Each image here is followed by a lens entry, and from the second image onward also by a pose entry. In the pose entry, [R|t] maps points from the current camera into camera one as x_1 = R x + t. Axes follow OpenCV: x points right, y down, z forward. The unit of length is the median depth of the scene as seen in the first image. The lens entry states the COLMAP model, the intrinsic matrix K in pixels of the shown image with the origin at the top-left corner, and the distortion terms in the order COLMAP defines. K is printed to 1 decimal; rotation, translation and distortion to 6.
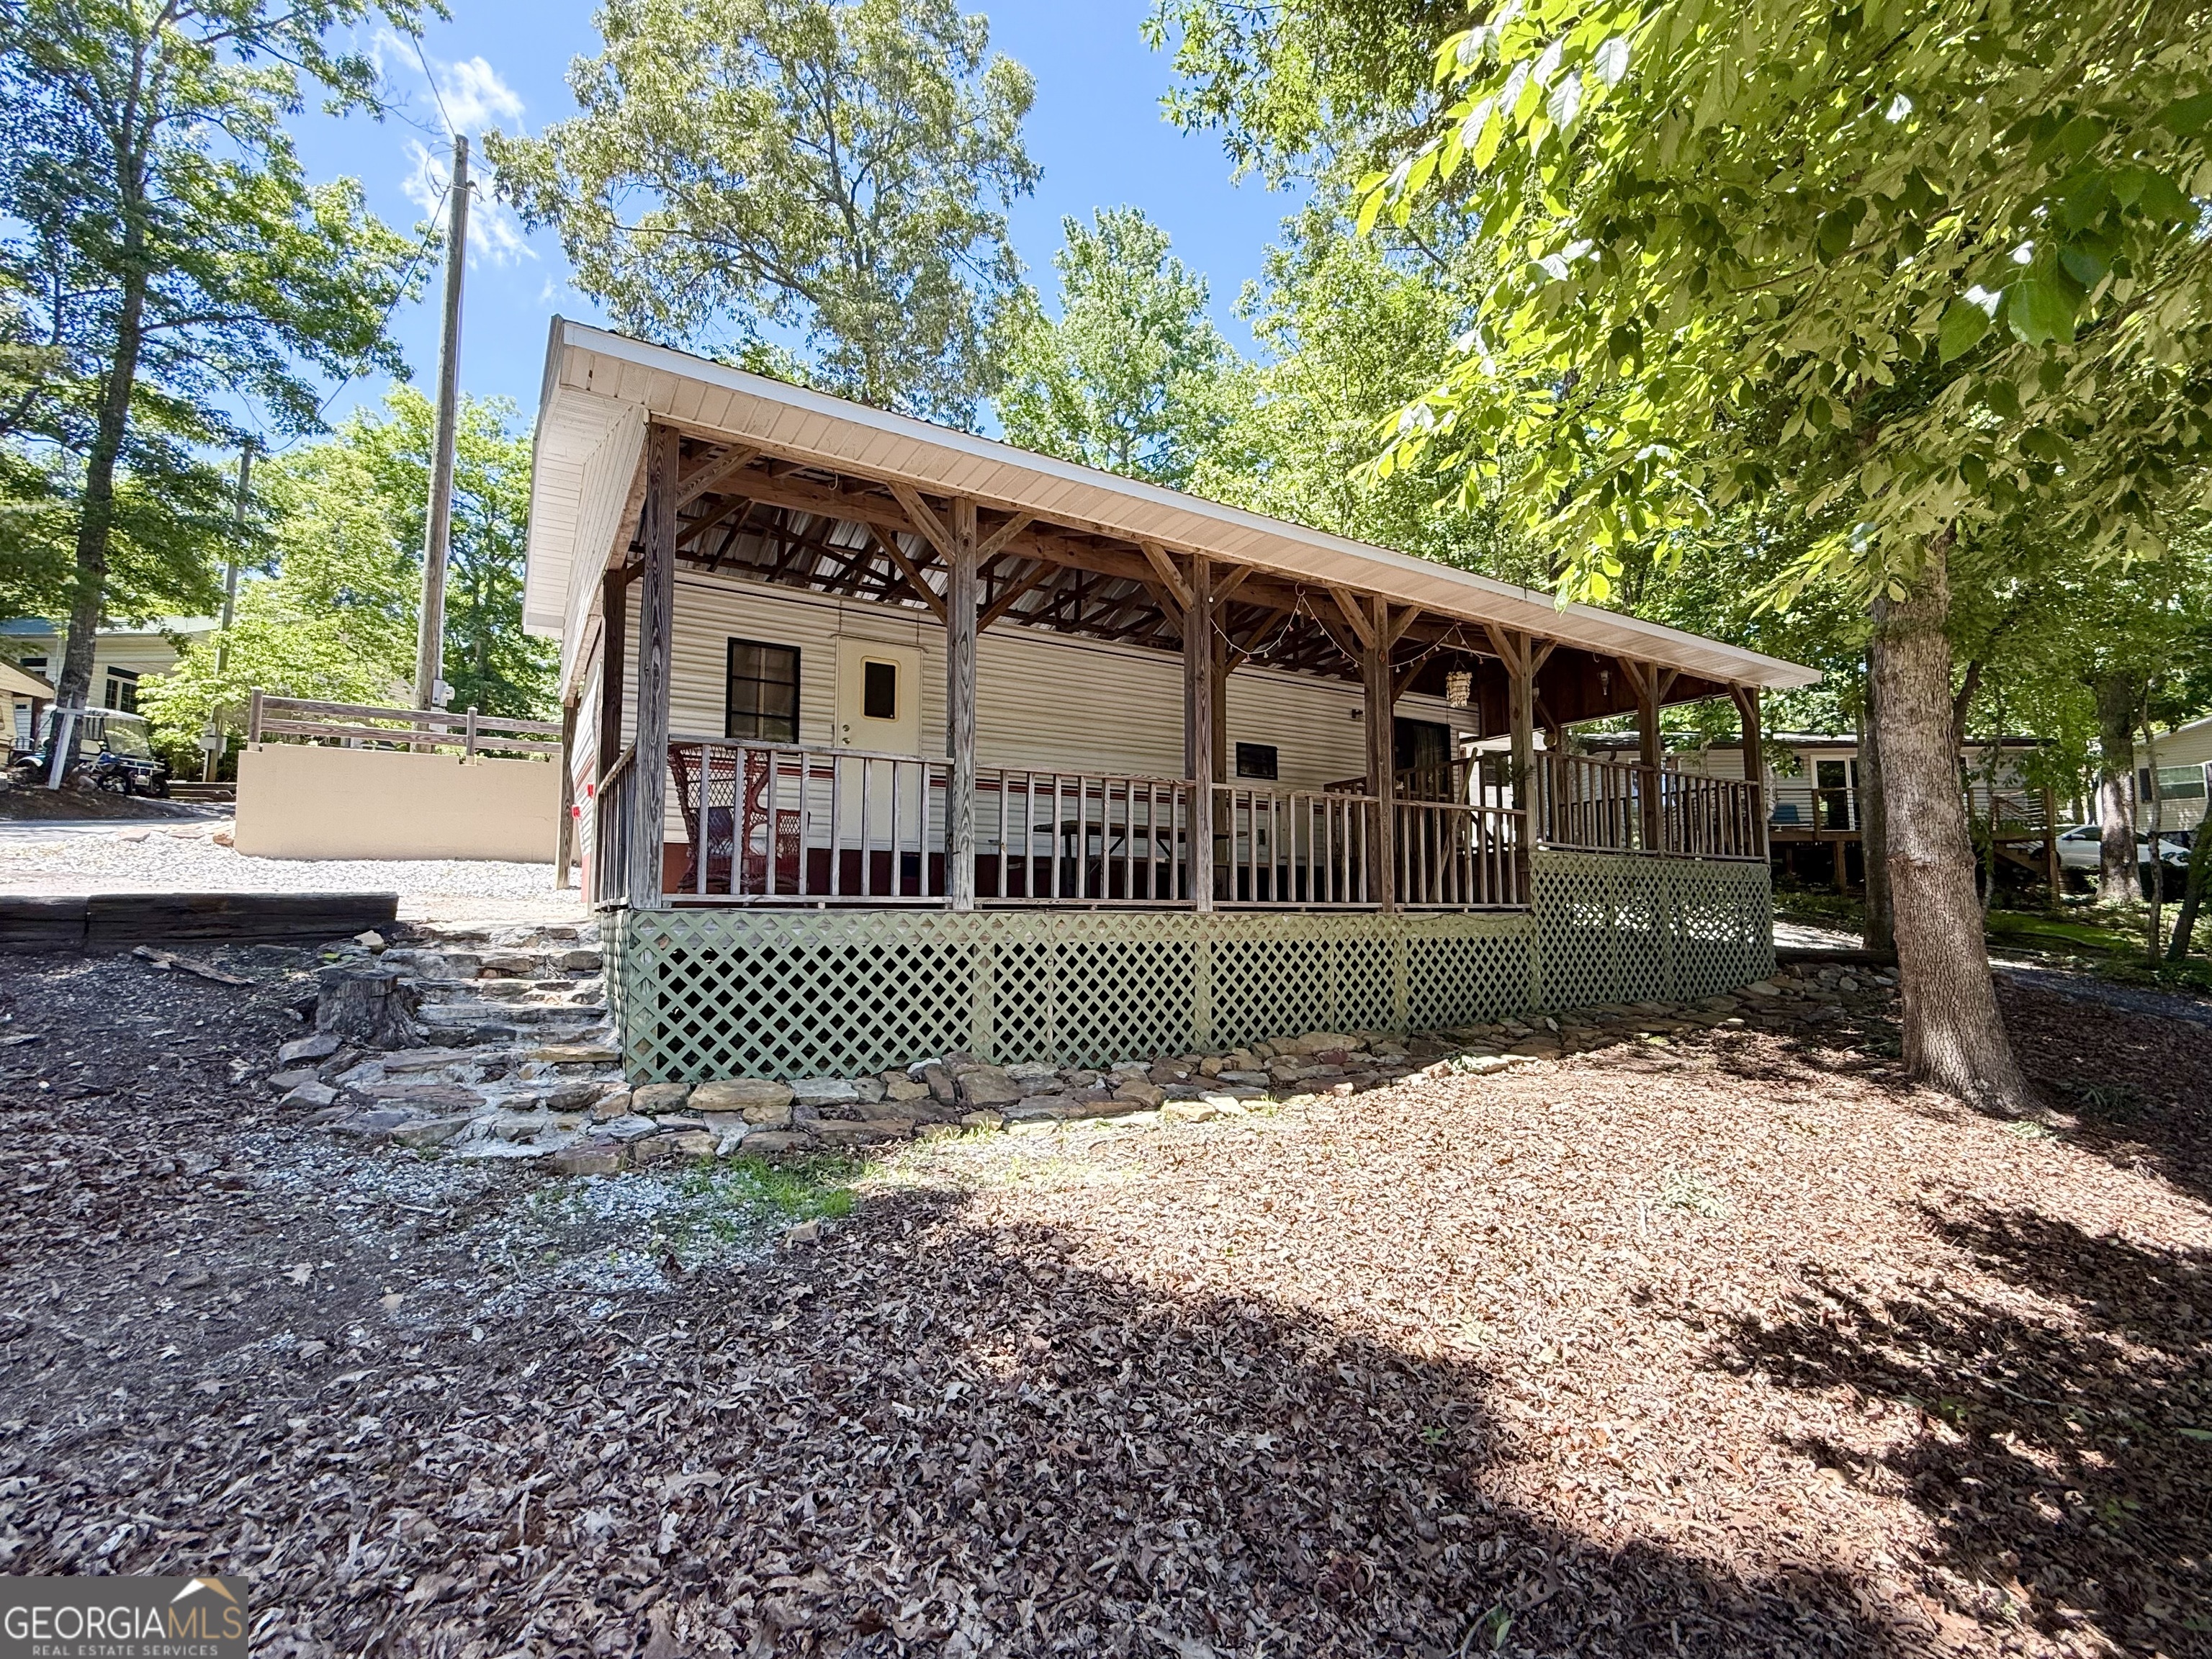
lens RADIAL K [[988.7, 0, 1093.6], [0, 988.7, 836.0], [0, 0, 1]] dist [0.002037, -0.000399]
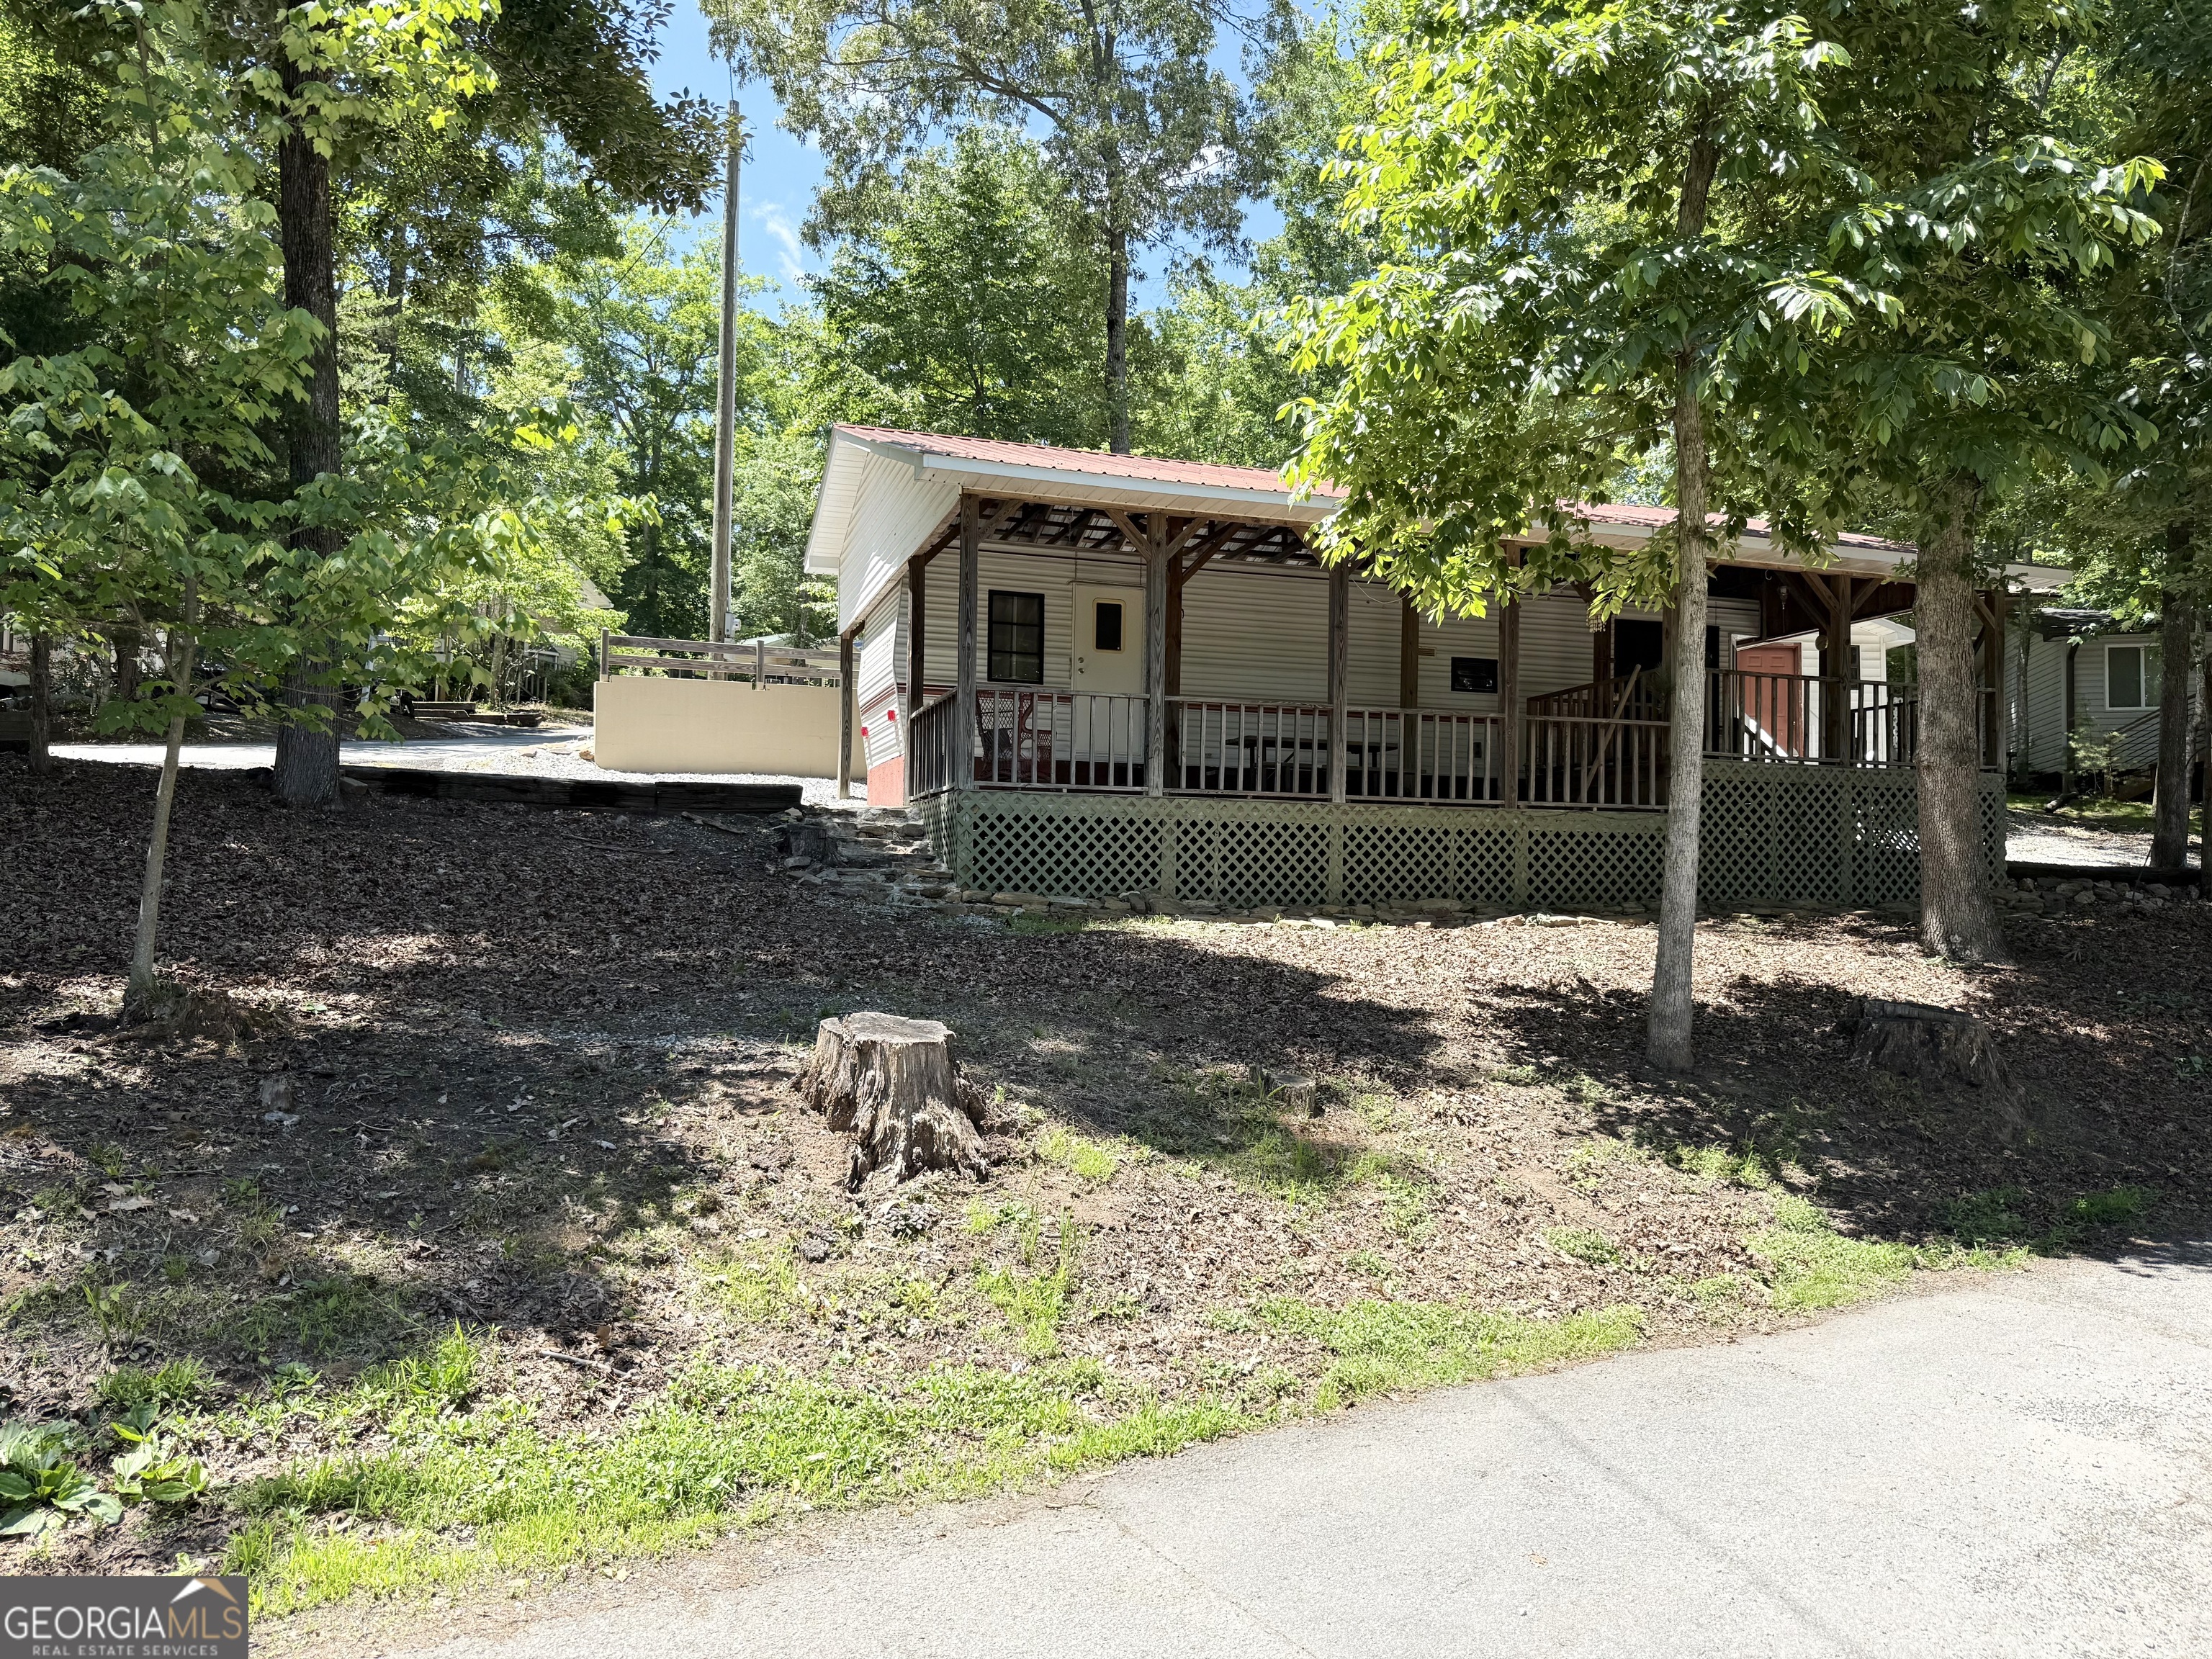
lens RADIAL K [[1537.7, 0, 1090.6], [0, 1537.7, 869.7], [0, 0, 1]] dist [0.147016, -0.177367]
pose [[0.970635, 0.013637, -0.240169, 0.323152], [0.002745, 0.997699, 0.067744, 0.026688], [0.240540, -0.066414, 0.968364, -1.247631]]
